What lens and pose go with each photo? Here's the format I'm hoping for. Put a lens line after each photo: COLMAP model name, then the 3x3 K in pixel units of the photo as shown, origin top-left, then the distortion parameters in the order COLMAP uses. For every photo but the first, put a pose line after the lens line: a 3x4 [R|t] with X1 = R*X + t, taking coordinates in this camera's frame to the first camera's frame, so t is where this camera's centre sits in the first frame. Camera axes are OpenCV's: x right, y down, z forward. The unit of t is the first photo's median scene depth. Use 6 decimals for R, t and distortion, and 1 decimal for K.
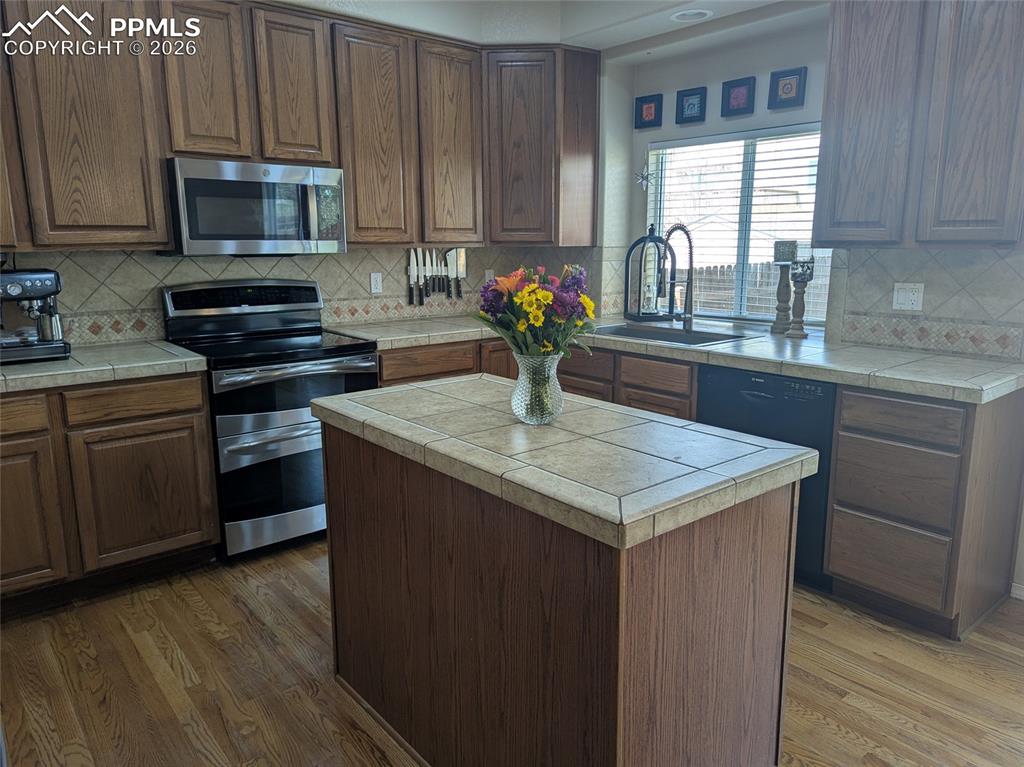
lens RADIAL K [[724.4, 0, 522.6], [0, 724.4, 381.4], [0, 0, 1]] dist [0.069190, -0.062293]
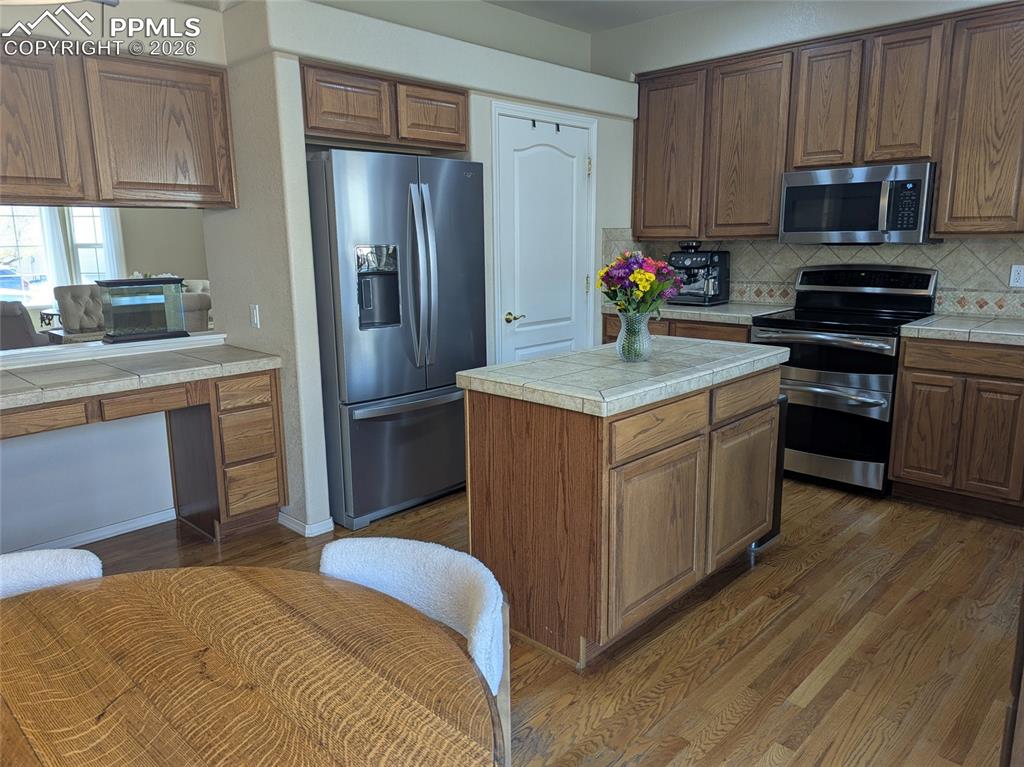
lens RADIAL K [[724.4, 0, 511.5], [0, 724.4, 380.4], [0, 0, 1]] dist [0.069190, -0.062293]
pose [[0.104788, 0.196268, -0.974935, 0.819895], [-0.185145, 0.967044, 0.174779, -0.065093], [0.977108, 0.162190, 0.137673, 0.335188]]
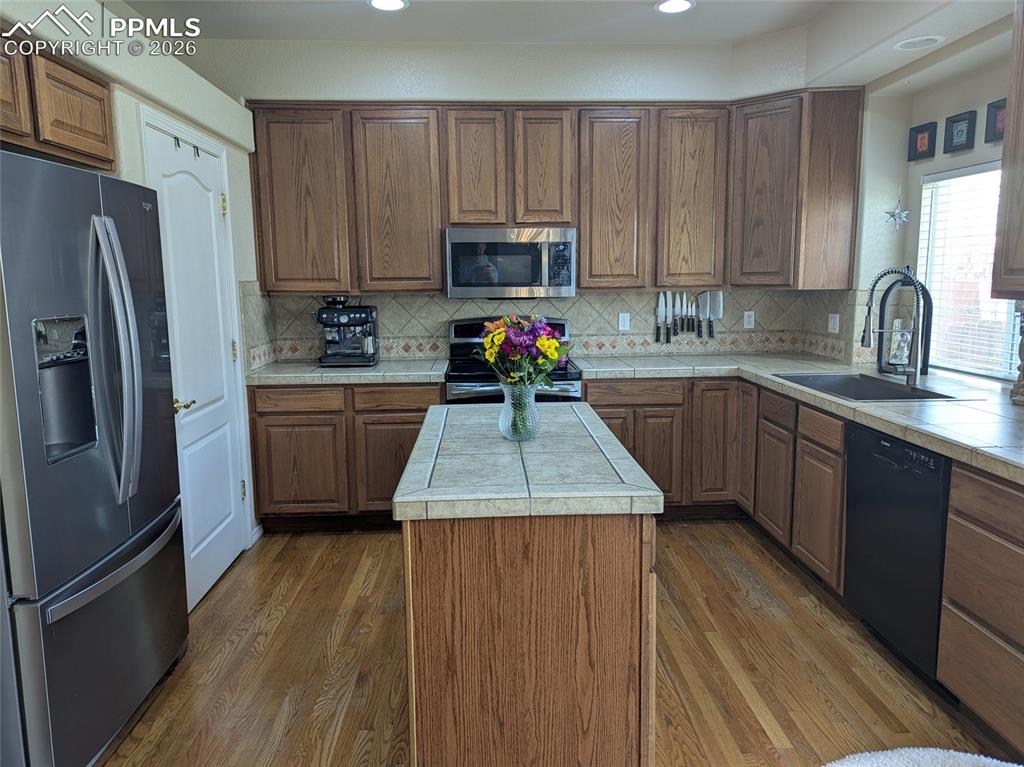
lens RADIAL K [[724.4, 0, 519.8], [0, 724.4, 379.8], [0, 0, 1]] dist [0.069190, -0.062293]
pose [[0.797242, 0.081084, -0.598190, 0.438290], [-0.109741, 0.993893, -0.011537, -0.017648], [0.593601, 0.074844, 0.801271, 0.003278]]
